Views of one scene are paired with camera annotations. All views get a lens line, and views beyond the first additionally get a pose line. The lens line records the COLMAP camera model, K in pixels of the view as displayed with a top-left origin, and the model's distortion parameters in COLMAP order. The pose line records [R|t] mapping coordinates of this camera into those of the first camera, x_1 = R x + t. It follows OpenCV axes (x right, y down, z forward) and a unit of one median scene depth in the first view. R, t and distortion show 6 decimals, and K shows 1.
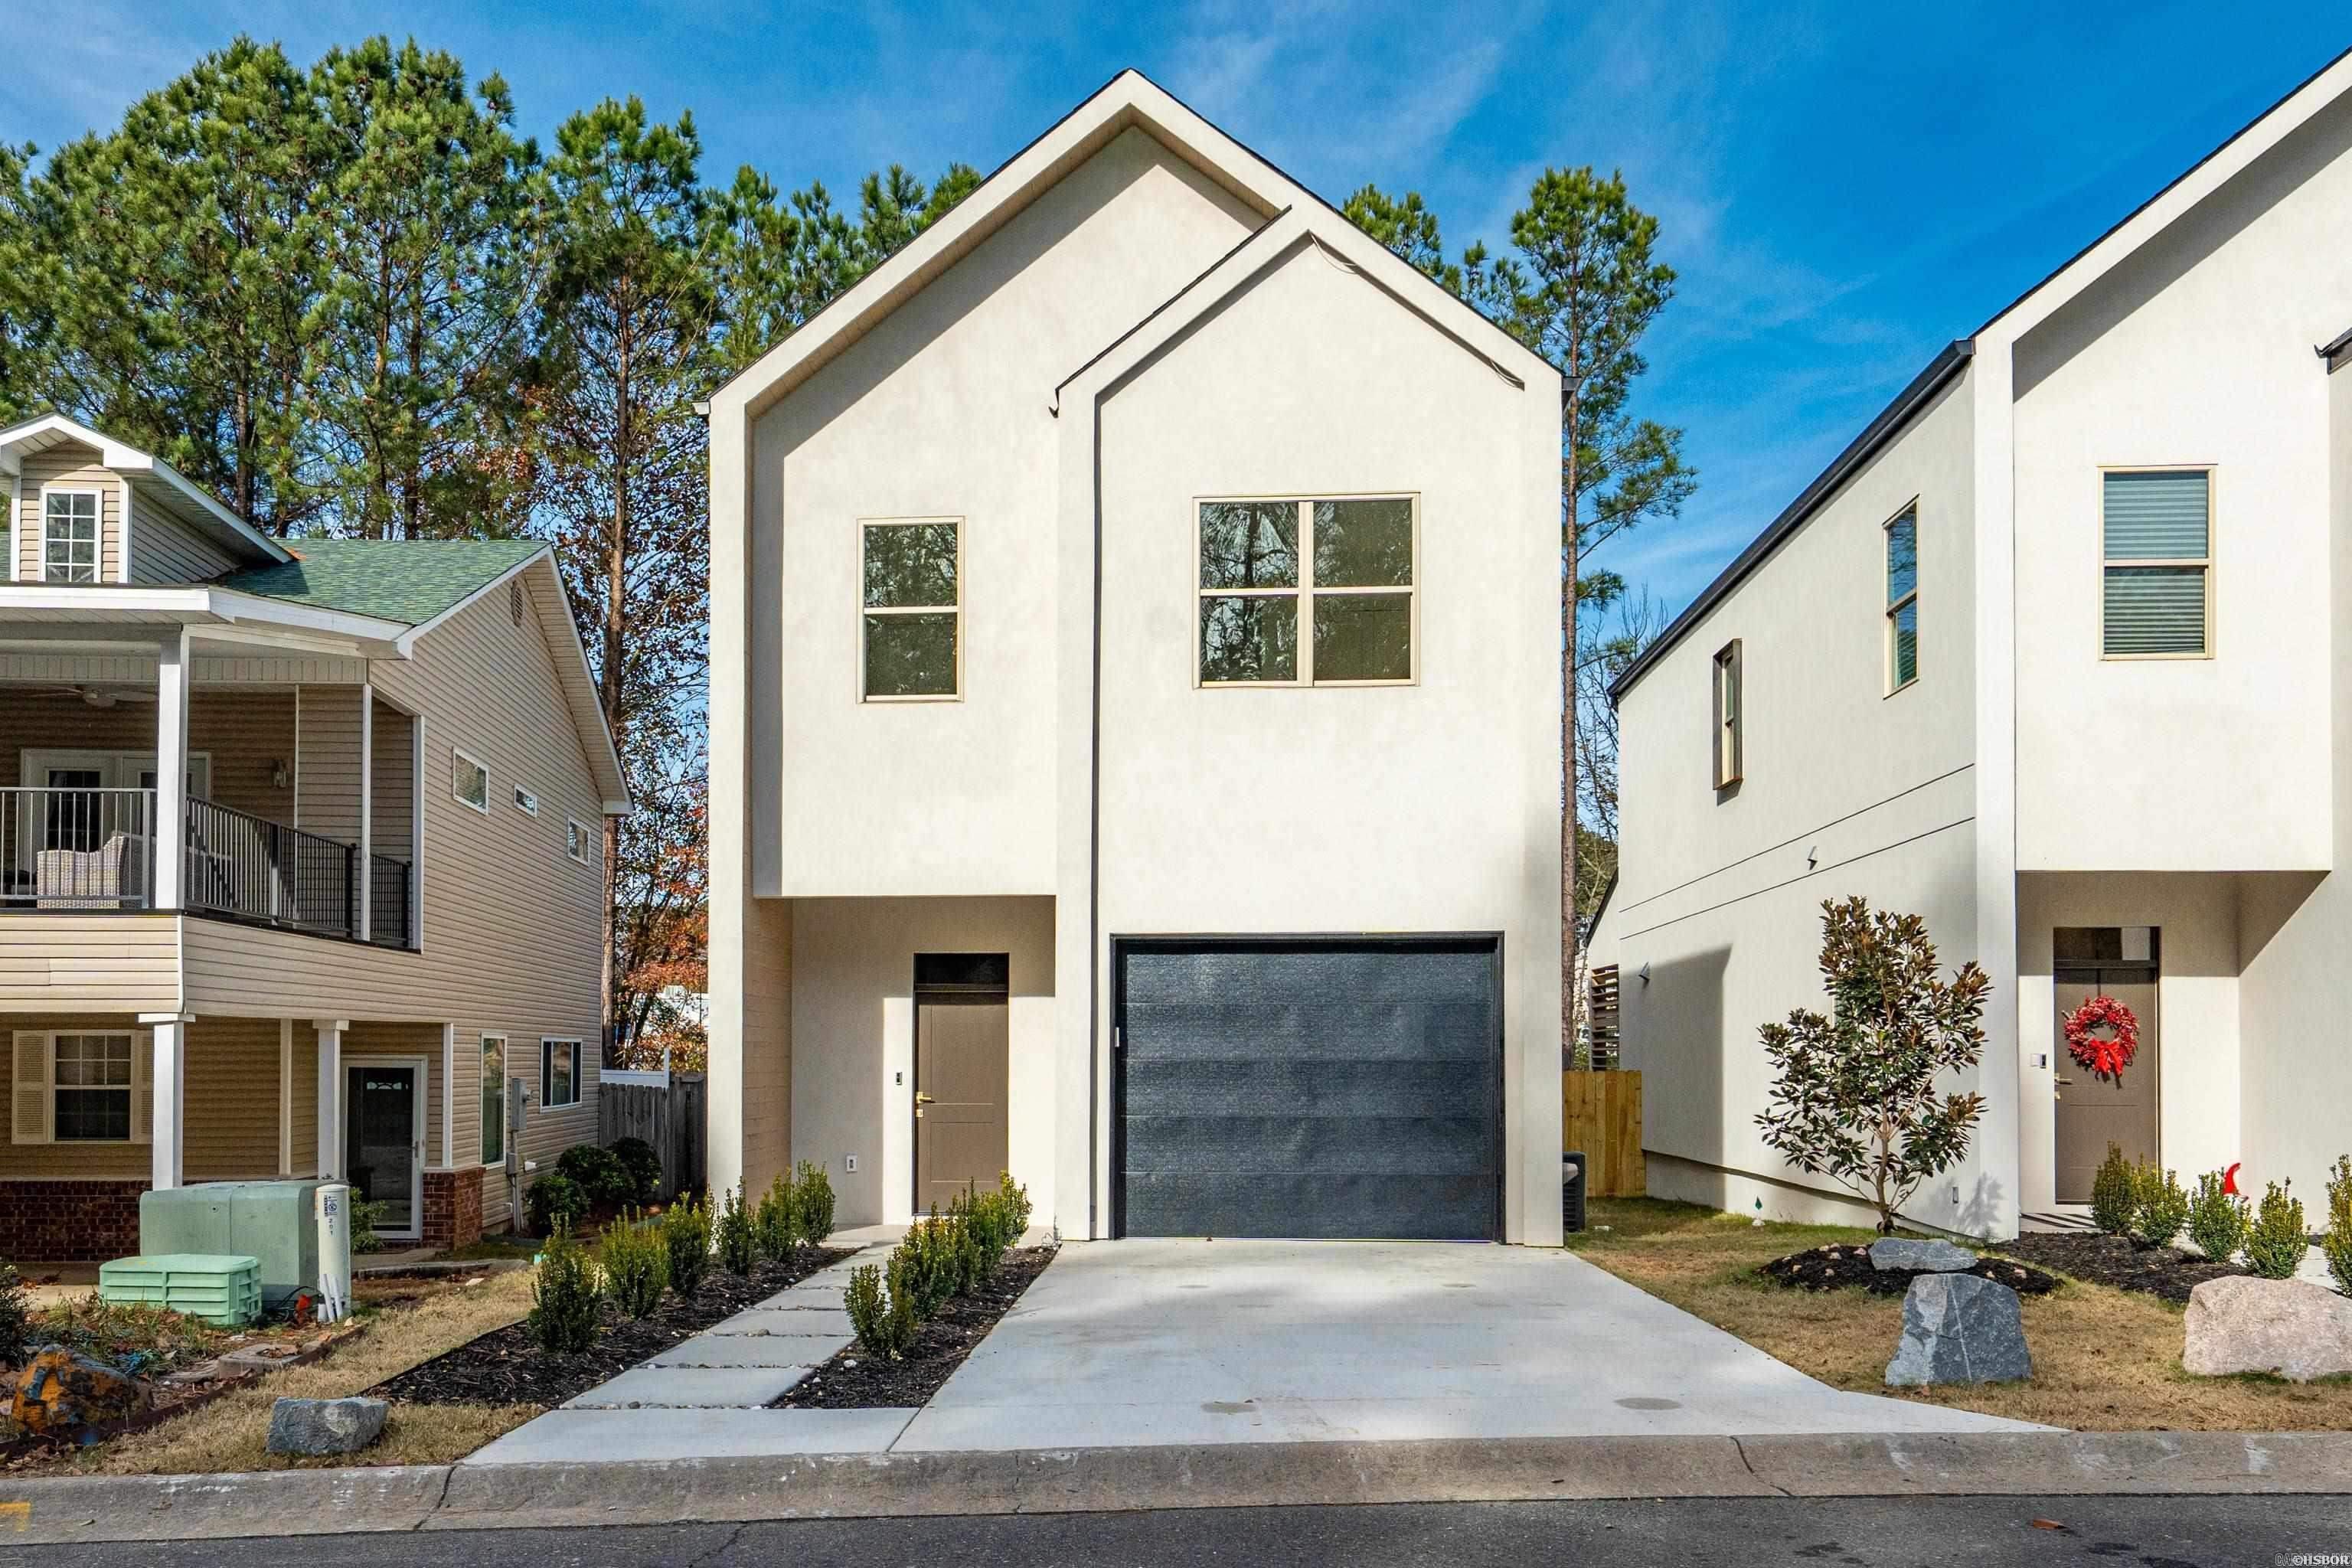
lens RADIAL K [[1859.1, 0, 1168.8], [0, 1859.1, 1047.3], [0, 0, 1]] dist [-0.000611, -0.000730]
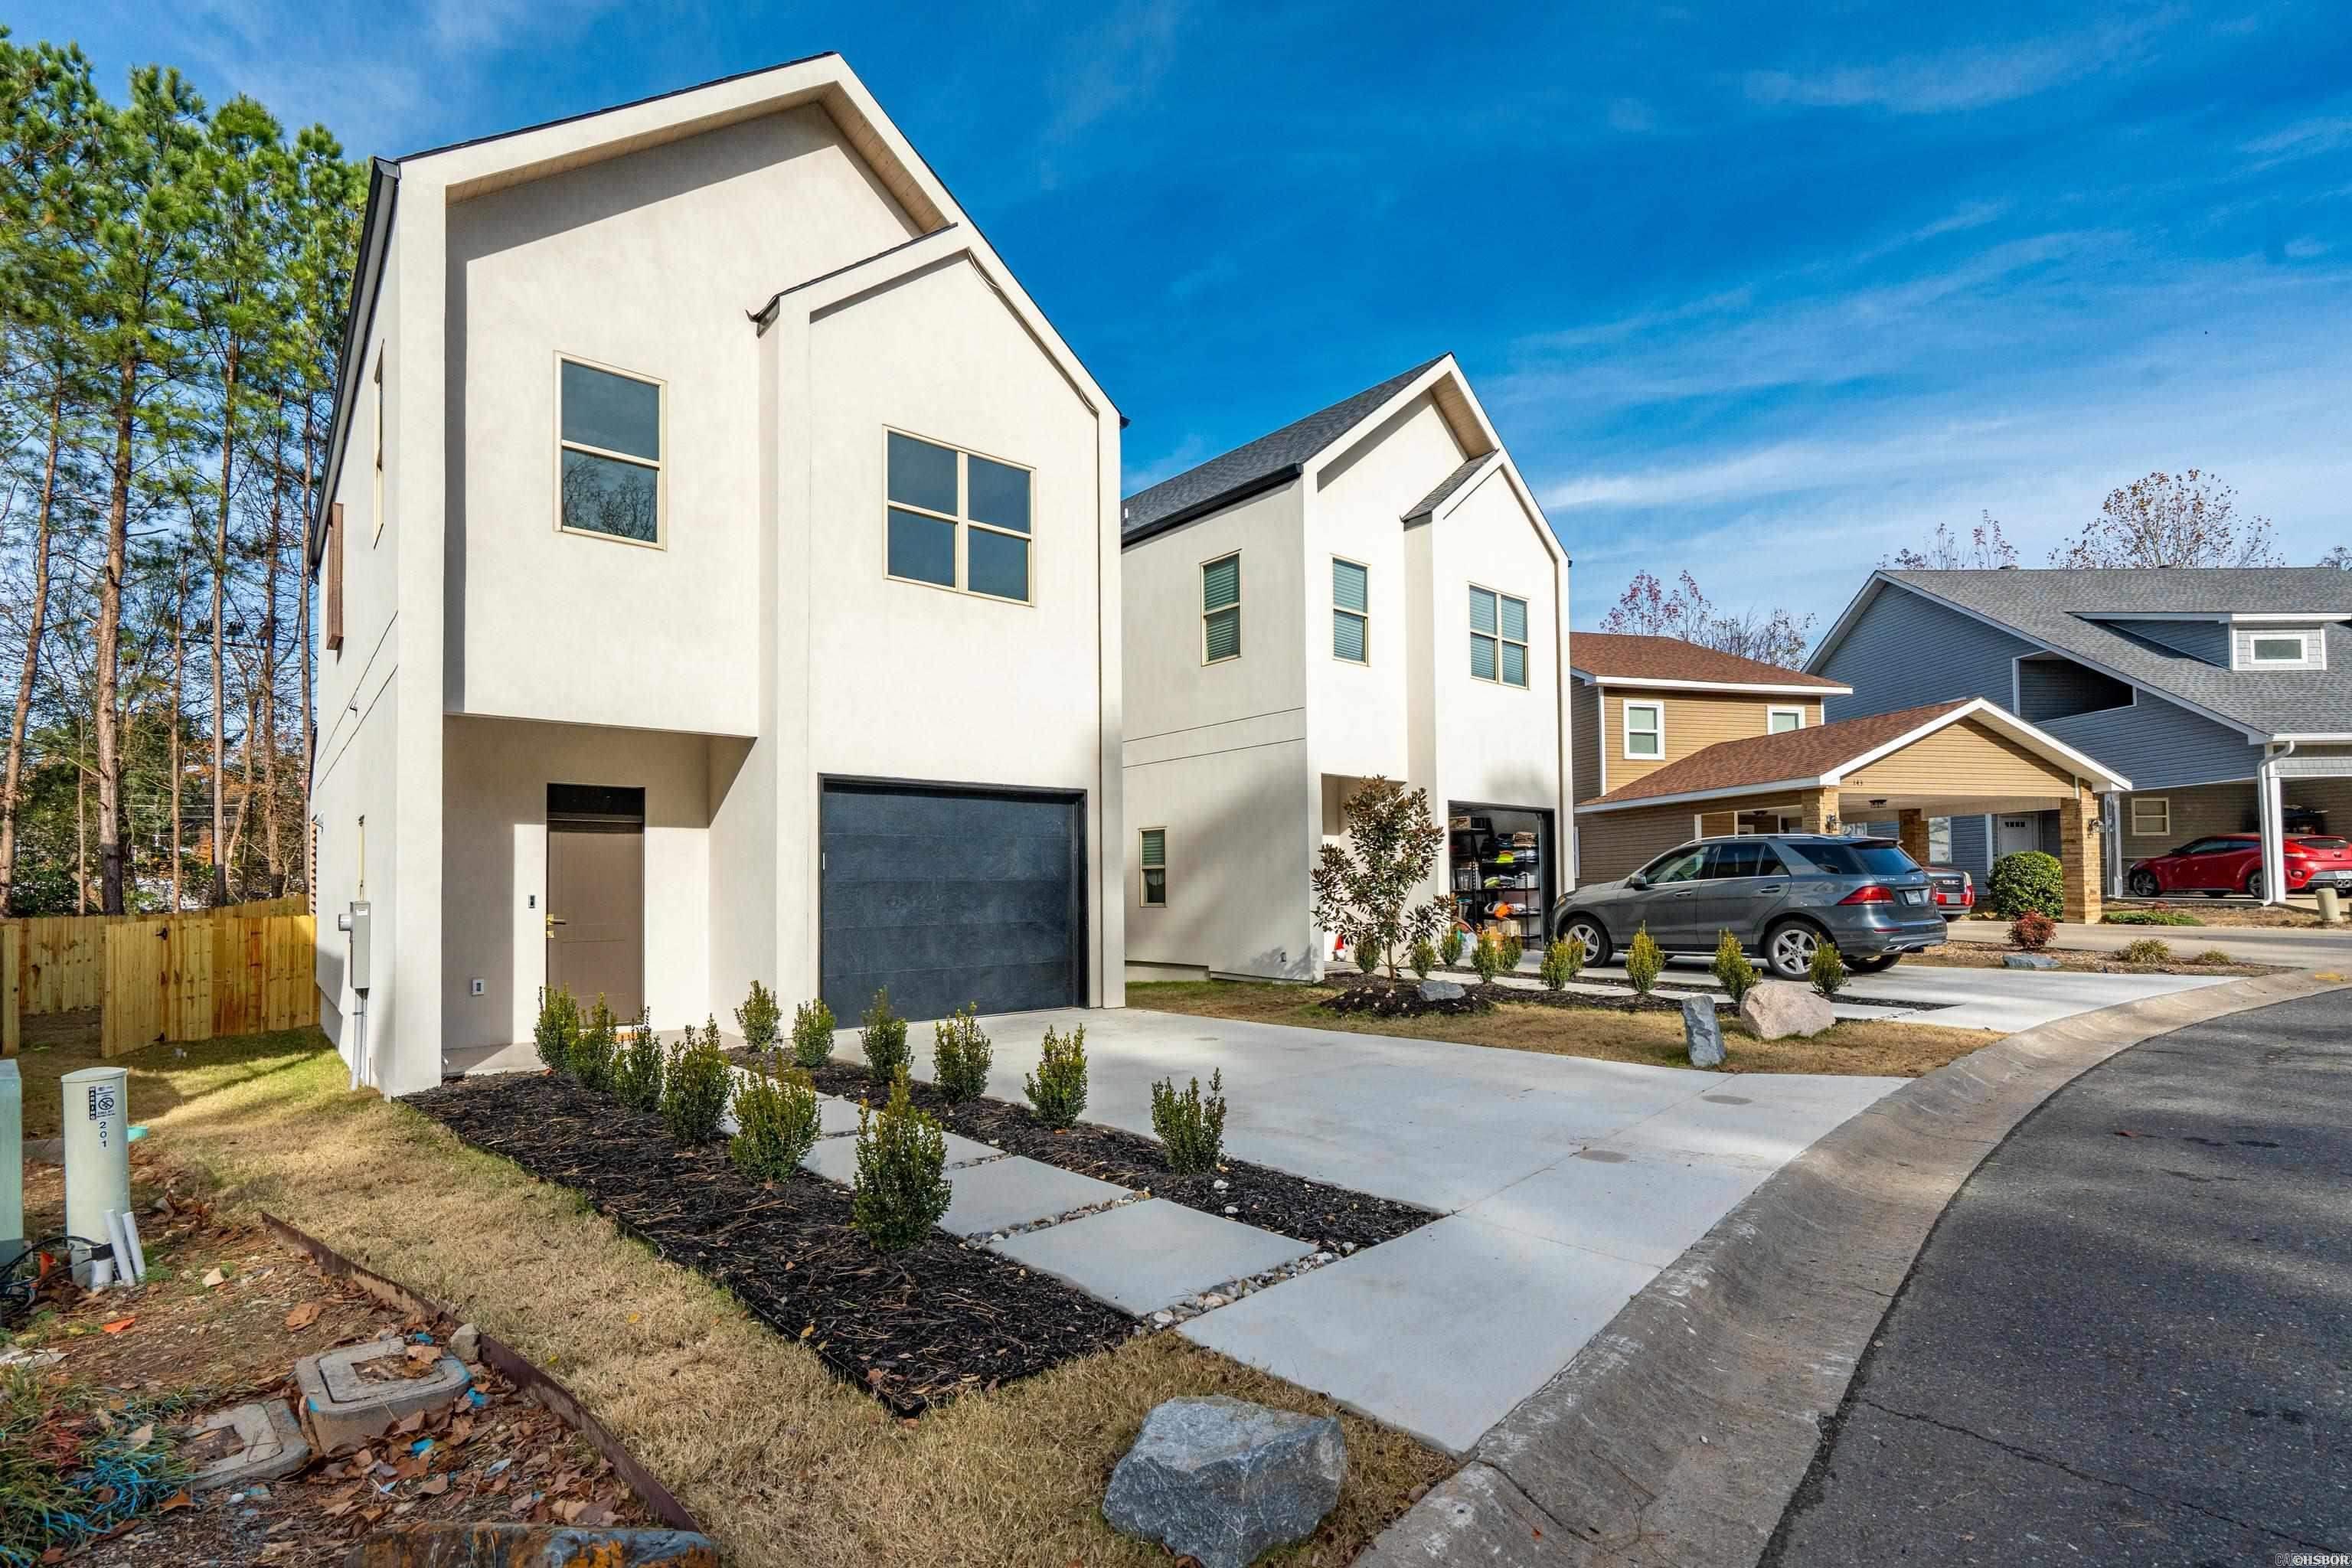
lens RADIAL K [[1056.1, 0, 1184.1], [0, 1056.1, 862.3], [0, 0, 1]] dist [-0.001963, -0.000308]
pose [[0.722120, 0.008918, 0.691710, -0.321673], [0.007063, 0.999770, -0.020264, 0.010159], [-0.691732, 0.019519, 0.721891, 0.360216]]
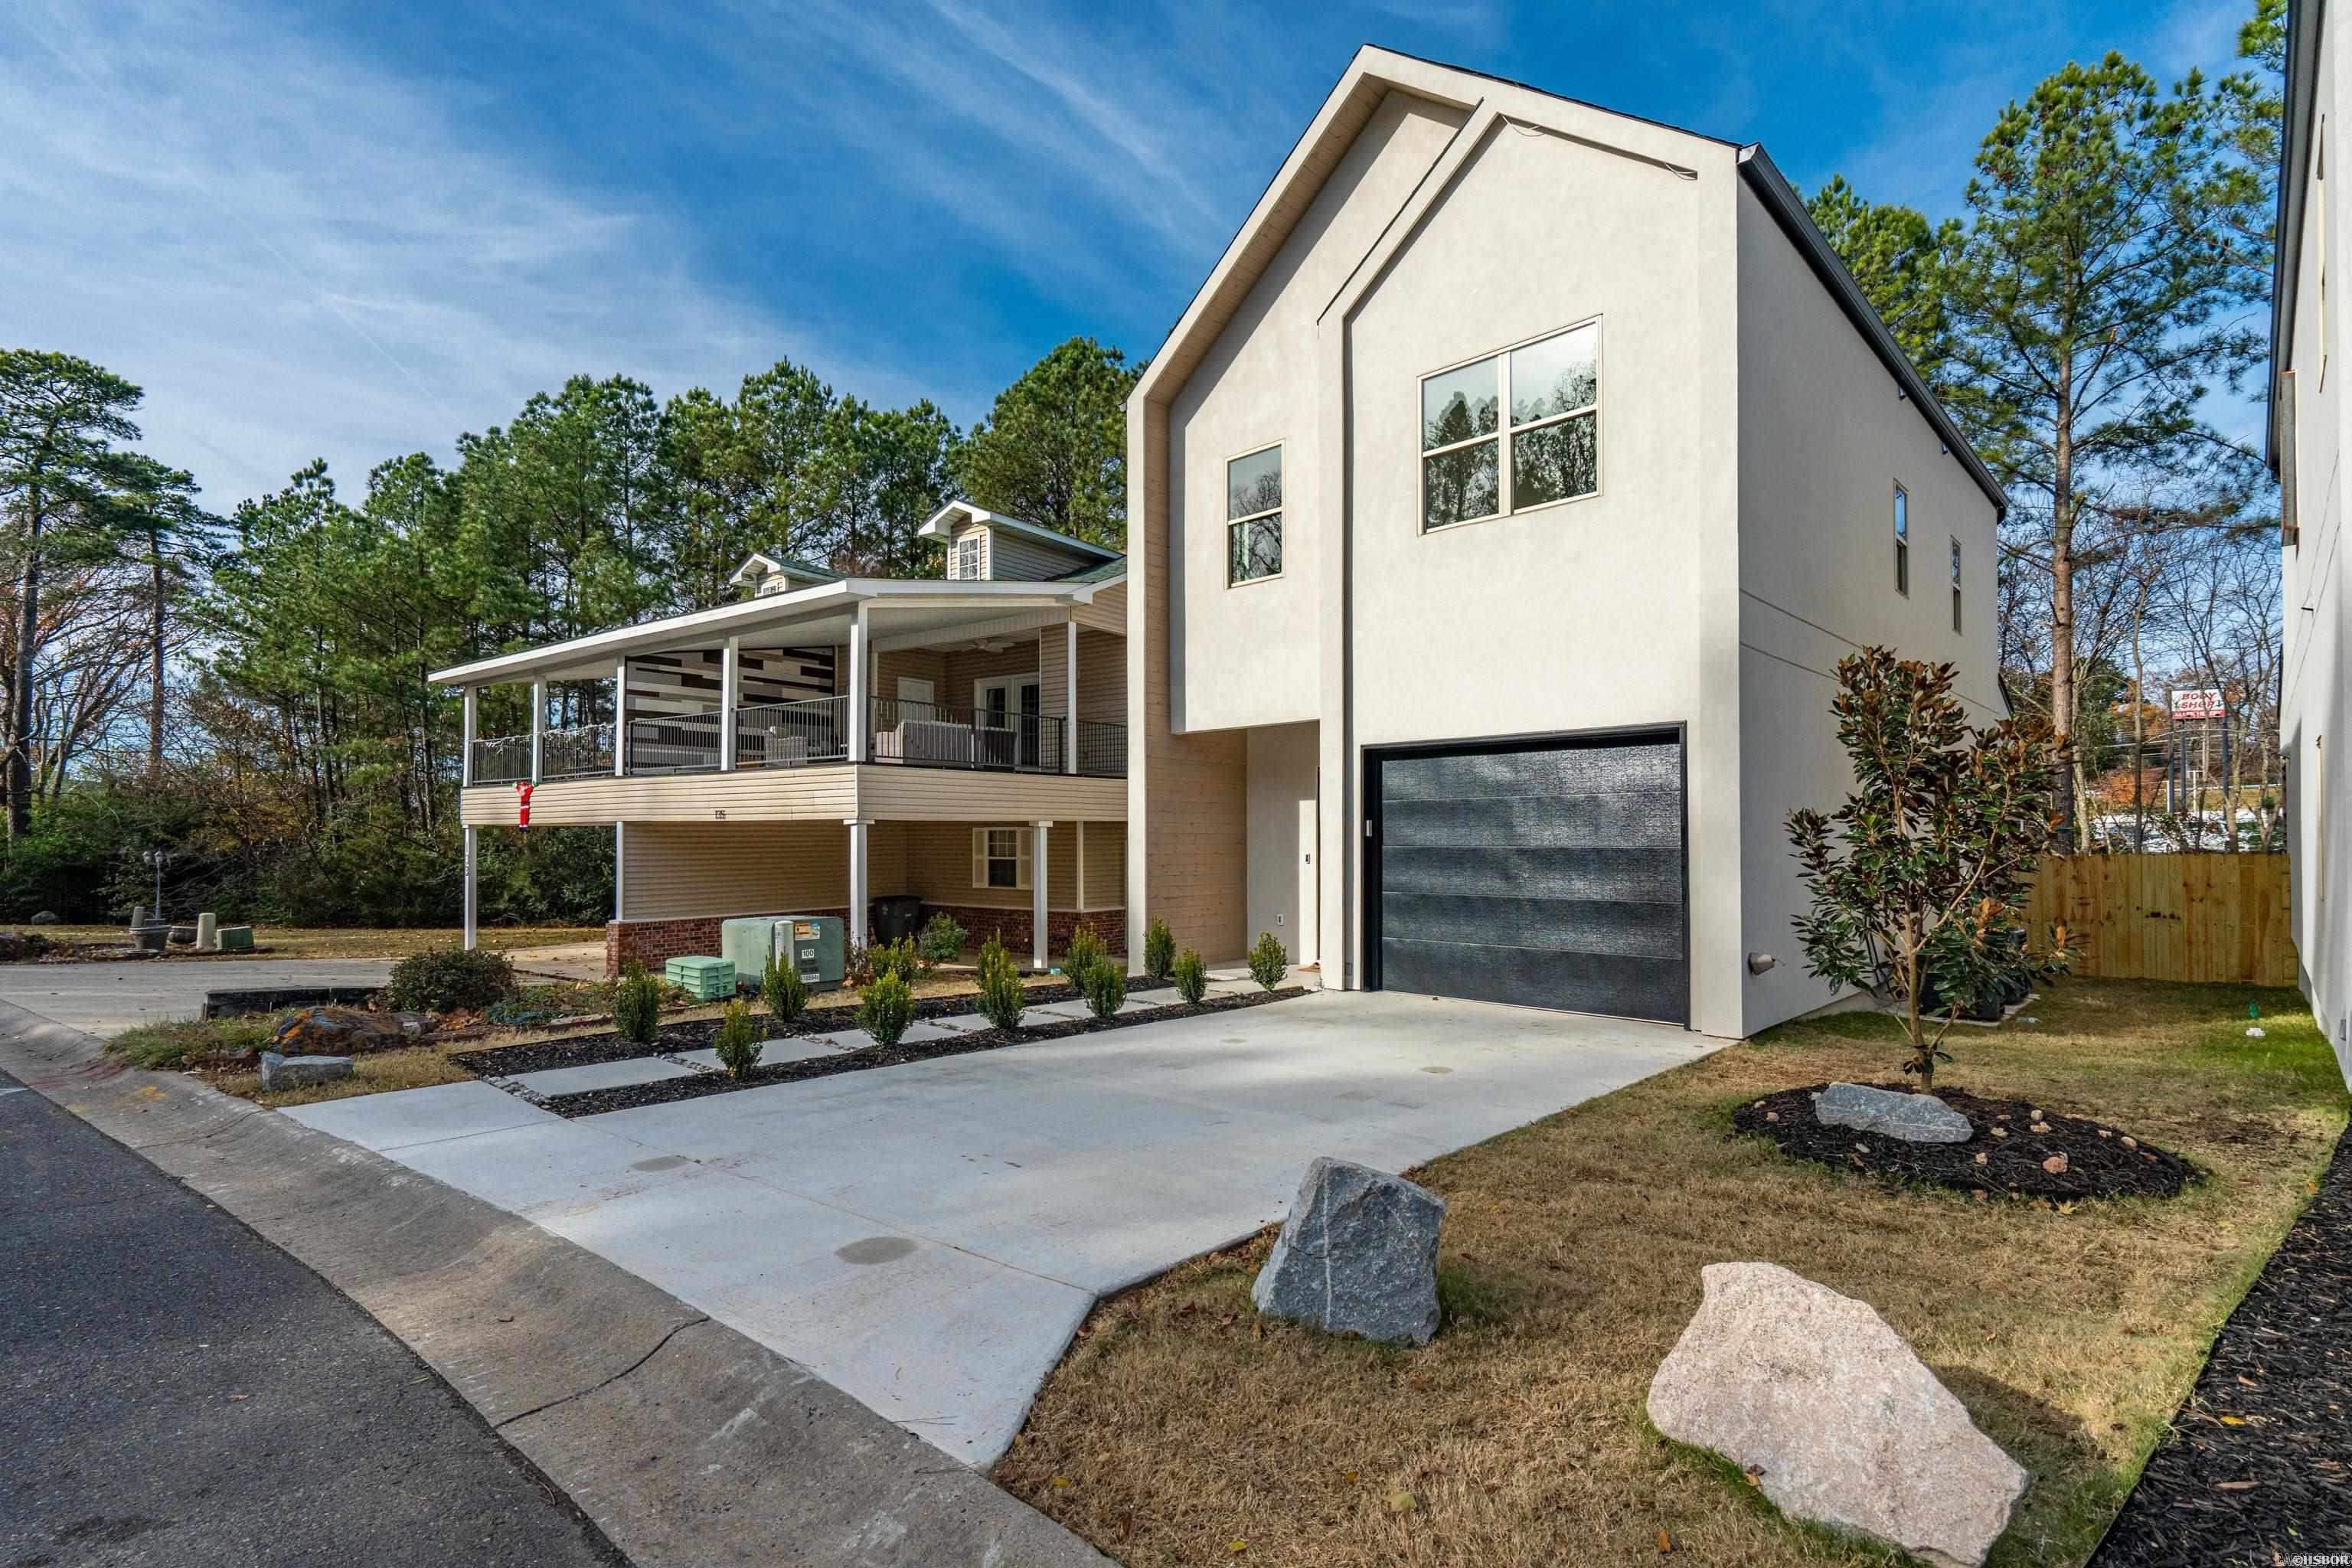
lens RADIAL K [[1113.2, 0, 1197.7], [0, 1113.2, 829.9], [0, 0, 1]] dist [-0.000478, 0.000163]
pose [[0.754622, -0.006476, -0.656128, 0.373432], [0.005914, 0.999978, -0.003069, -0.002620], [0.656134, -0.001564, 0.754643, 0.363672]]
